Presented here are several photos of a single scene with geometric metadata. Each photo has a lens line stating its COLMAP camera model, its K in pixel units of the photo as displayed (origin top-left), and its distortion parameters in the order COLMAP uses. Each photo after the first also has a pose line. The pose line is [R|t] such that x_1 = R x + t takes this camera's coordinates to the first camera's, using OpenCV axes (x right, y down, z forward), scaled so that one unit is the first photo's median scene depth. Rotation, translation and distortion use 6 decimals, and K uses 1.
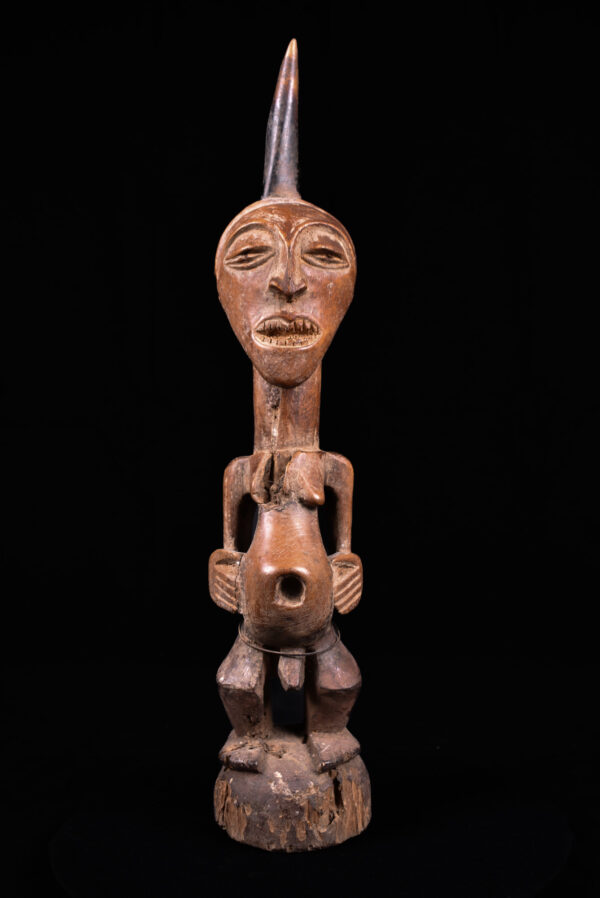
lens RADIAL K [[1070.9, 0, 300.0], [0, 1070.9, 449.0], [0, 0, 1]] dist [-0.034740, -0.022446]
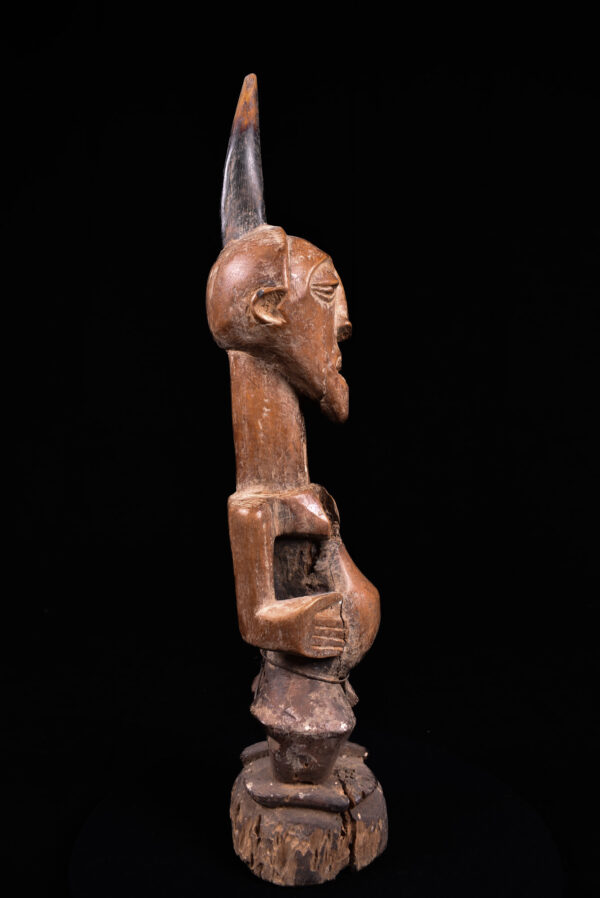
lens RADIAL K [[702.1, 0, 300.0], [0, 702.1, 449.0], [0, 0, 1]] dist [-0.095477, 0.002775]
pose [[-0.071258, -0.013202, 0.997371, -0.688246], [0.044217, 0.998888, 0.016381, -0.044992], [-0.996477, 0.045268, -0.070595, 1.077102]]
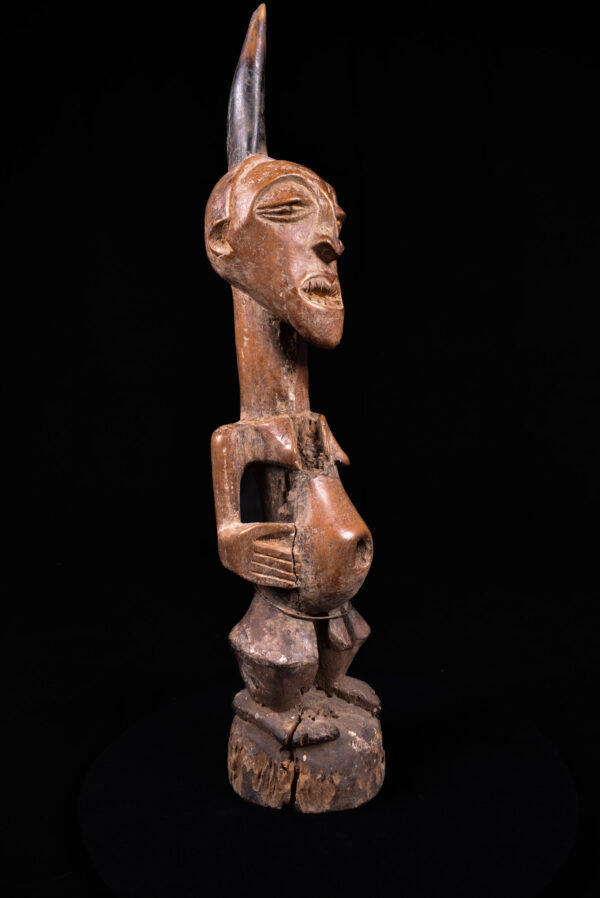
lens RADIAL K [[702.1, 0, 300.0], [0, 702.1, 449.0], [0, 0, 1]] dist [-0.095477, 0.002775]
pose [[0.653751, -0.066952, 0.753742, -0.514876], [0.040194, 0.997744, 0.053765, -0.001923], [-0.755642, -0.004853, 0.654967, 0.592025]]
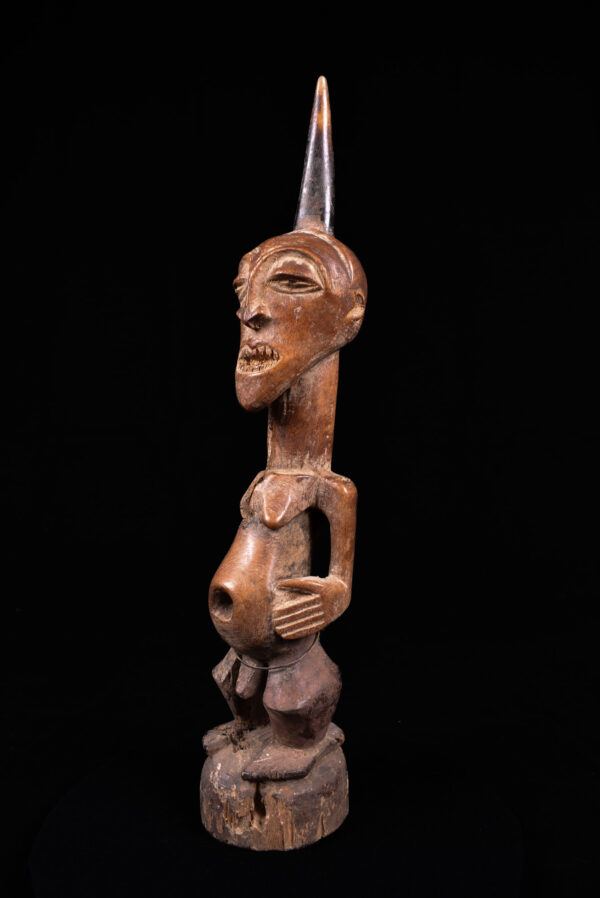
lens RADIAL K [[702.1, 0, 300.0], [0, 702.1, 449.0], [0, 0, 1]] dist [-0.095477, 0.002775]
pose [[0.690733, 0.060526, -0.720572, 0.510011], [-0.043994, 0.998162, 0.041671, -0.051352], [0.721770, 0.002917, 0.692126, 0.555865]]
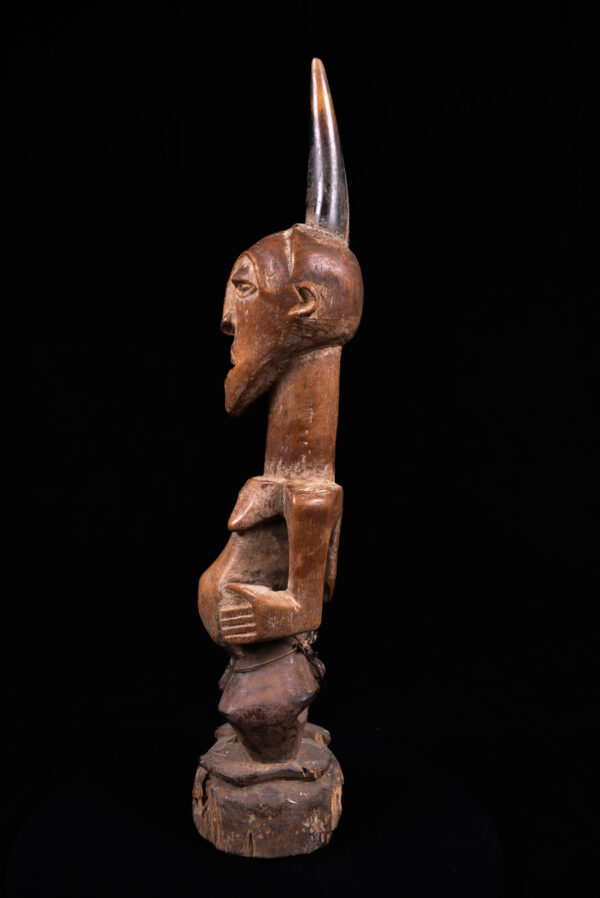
lens RADIAL K [[702.1, 0, 300.0], [0, 702.1, 449.0], [0, 0, 1]] dist [-0.095477, 0.002775]
pose [[-0.115435, 0.063849, -0.991261, 0.673968], [-0.034334, 0.997079, 0.068222, -0.074588], [0.992721, 0.041909, -0.112906, 1.135137]]
